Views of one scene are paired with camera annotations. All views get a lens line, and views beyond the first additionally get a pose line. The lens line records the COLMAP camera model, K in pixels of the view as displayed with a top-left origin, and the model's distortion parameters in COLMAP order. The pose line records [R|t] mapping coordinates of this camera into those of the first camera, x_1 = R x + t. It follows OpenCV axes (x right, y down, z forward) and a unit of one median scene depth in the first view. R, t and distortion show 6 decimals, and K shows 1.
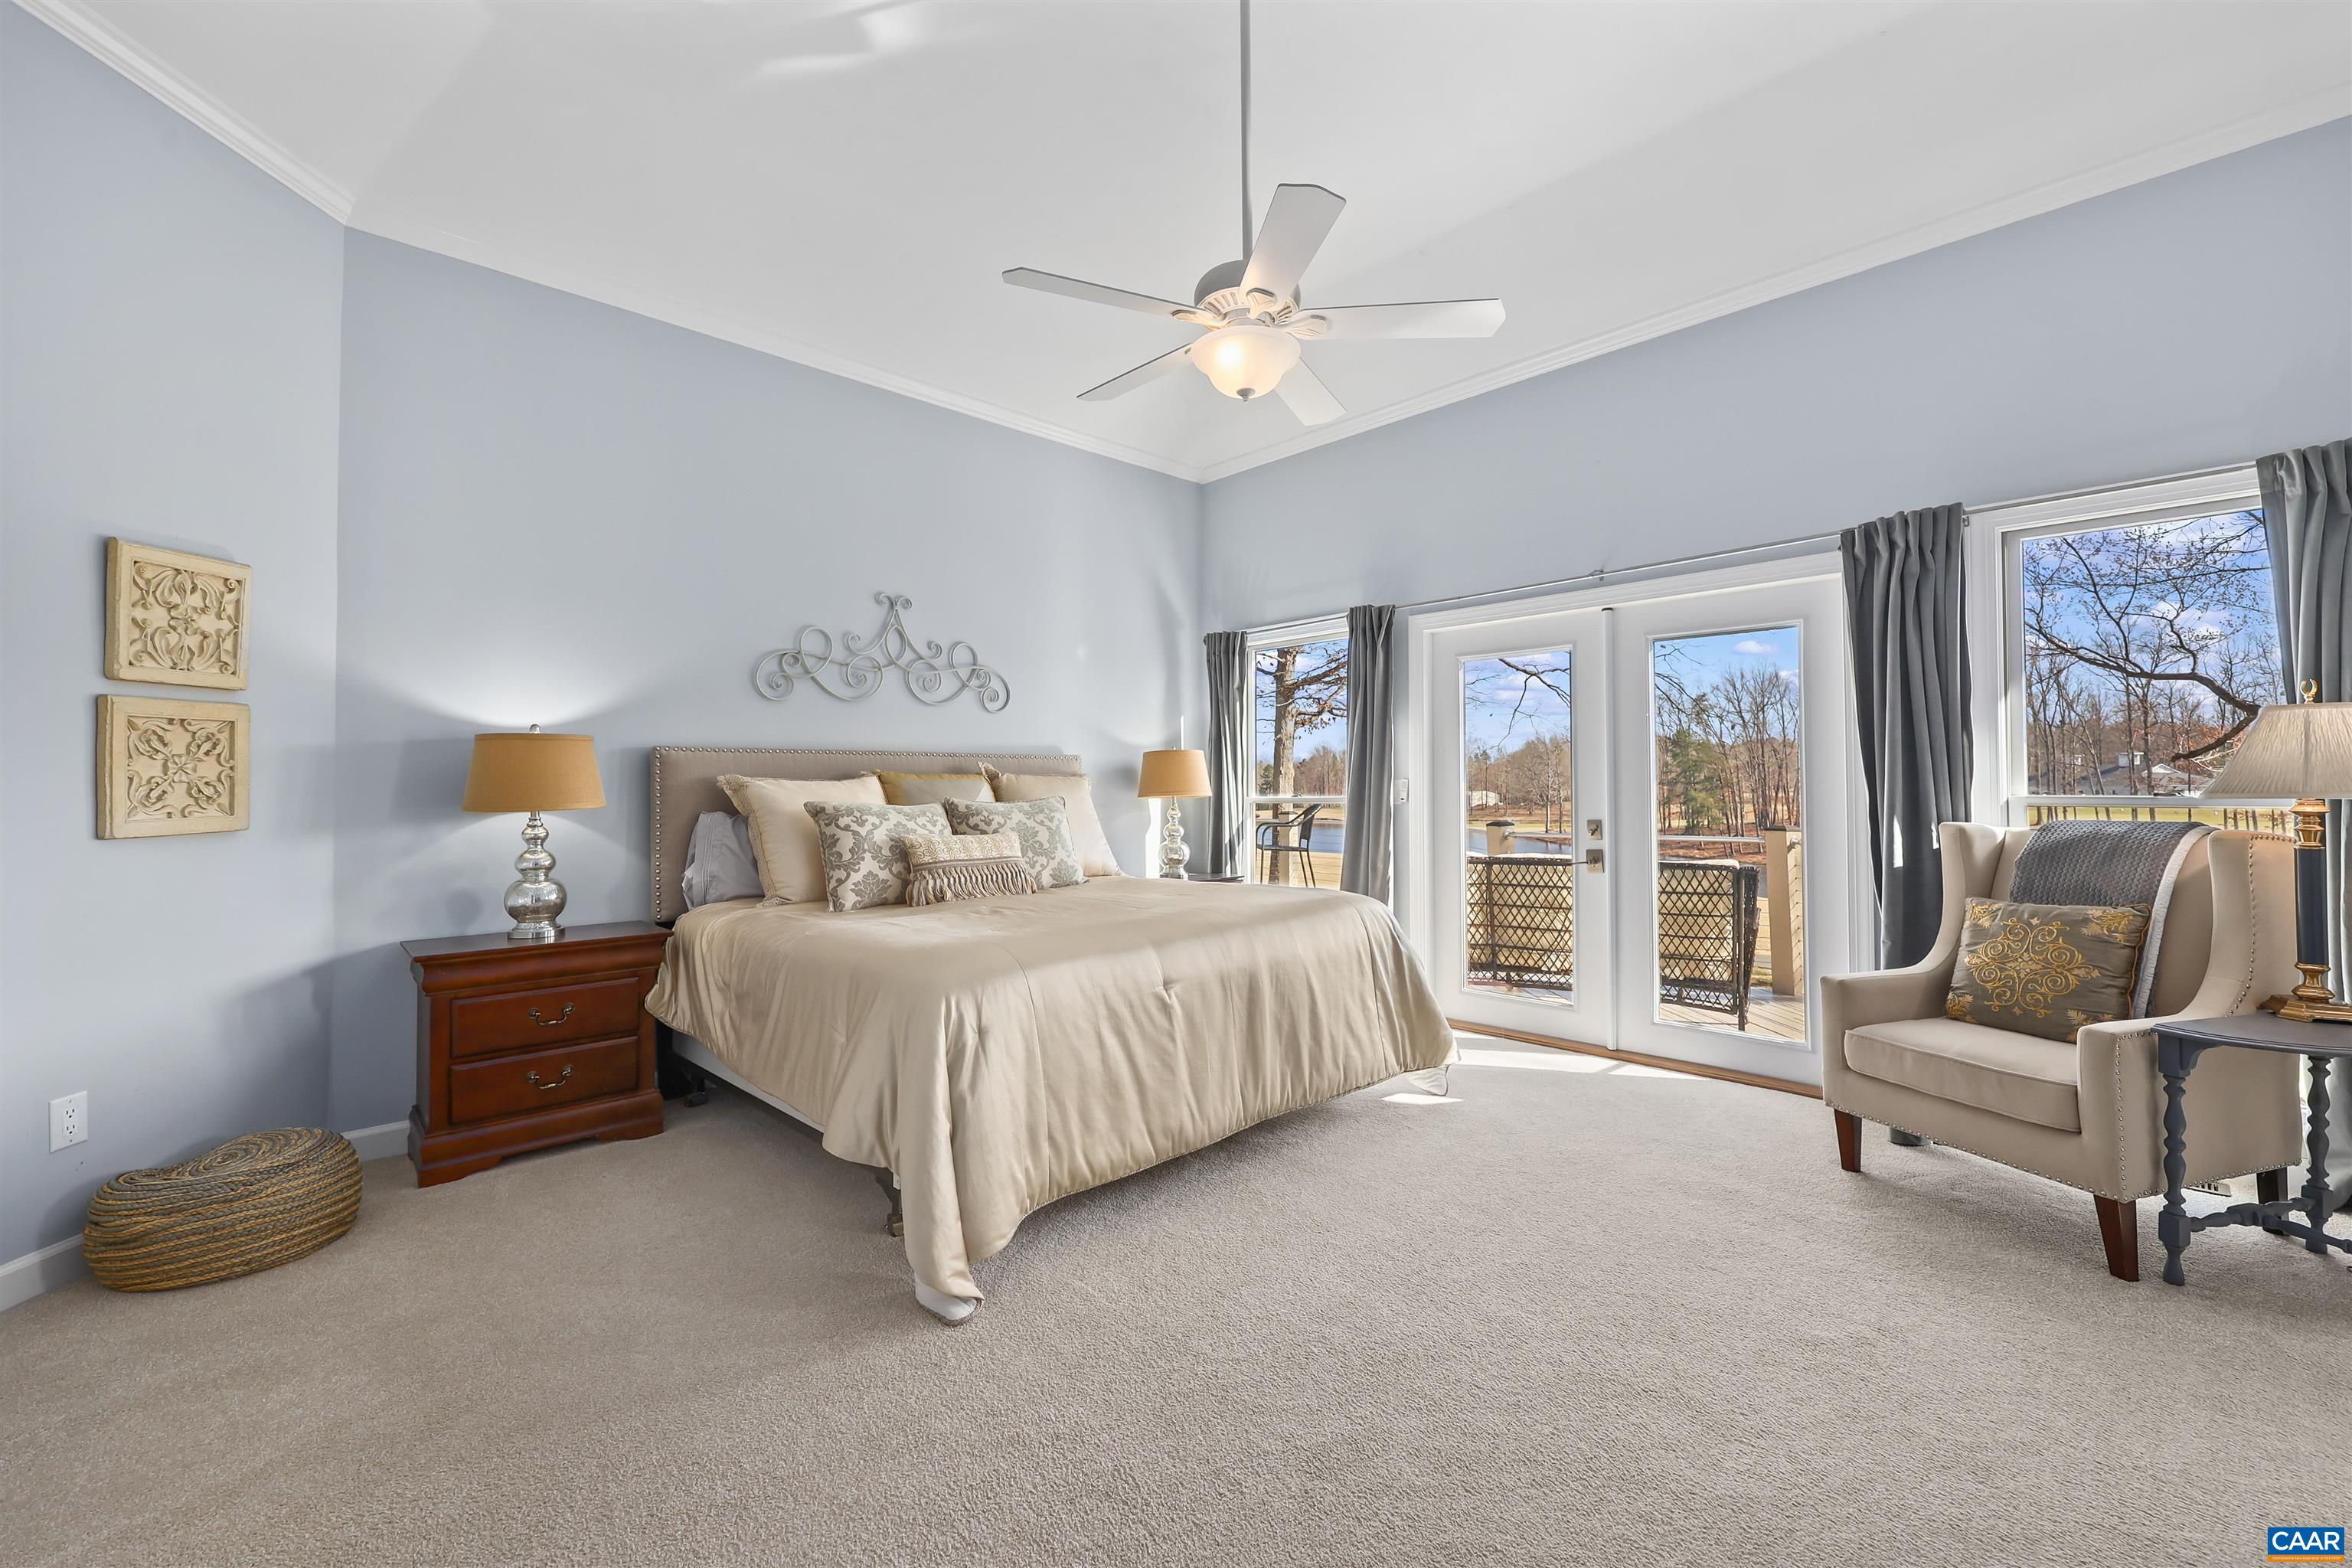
lens RADIAL K [[965.6, 0, 1174.5], [0, 965.6, 787.0], [0, 0, 1]] dist [-0.004433, 0.000352]
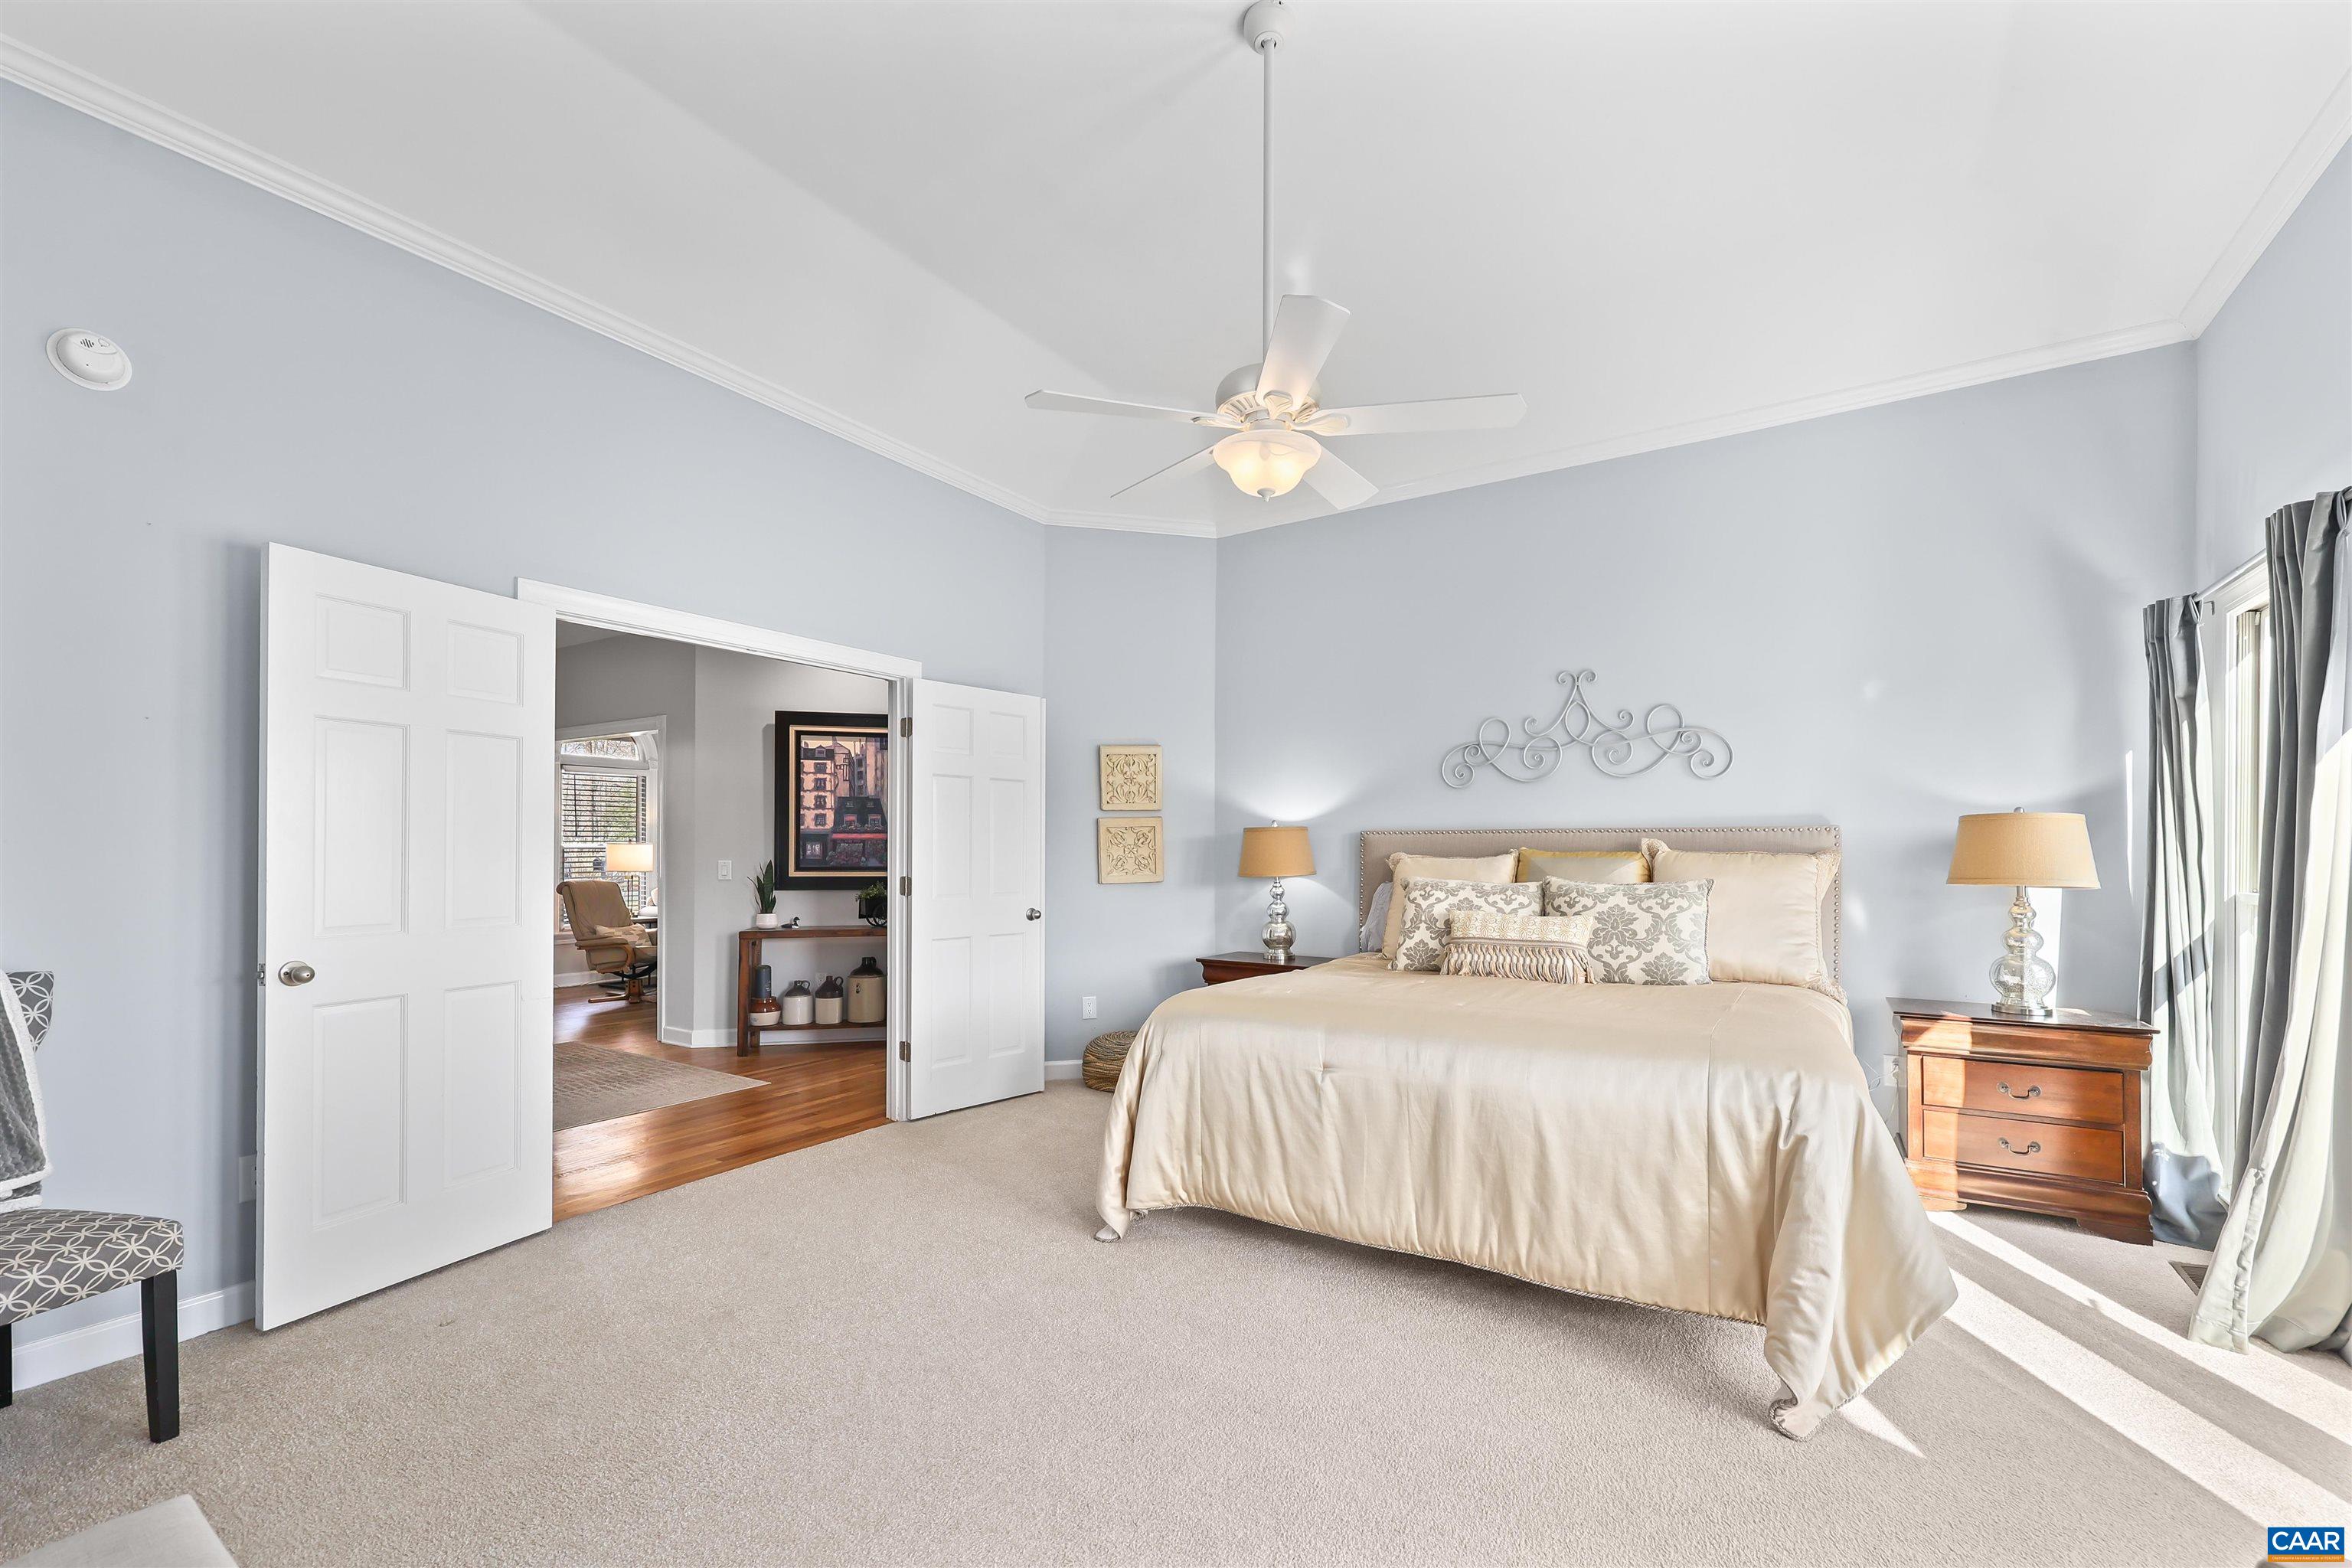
lens RADIAL K [[965.6, 0, 1173.0], [0, 965.6, 839.7], [0, 0, 1]] dist [-0.004433, 0.000352]
pose [[0.224009, -0.000141, -0.974587, 0.869484], [0.002101, 0.999998, 0.000338, -0.037838], [0.974585, -0.002124, 0.224009, 0.543834]]
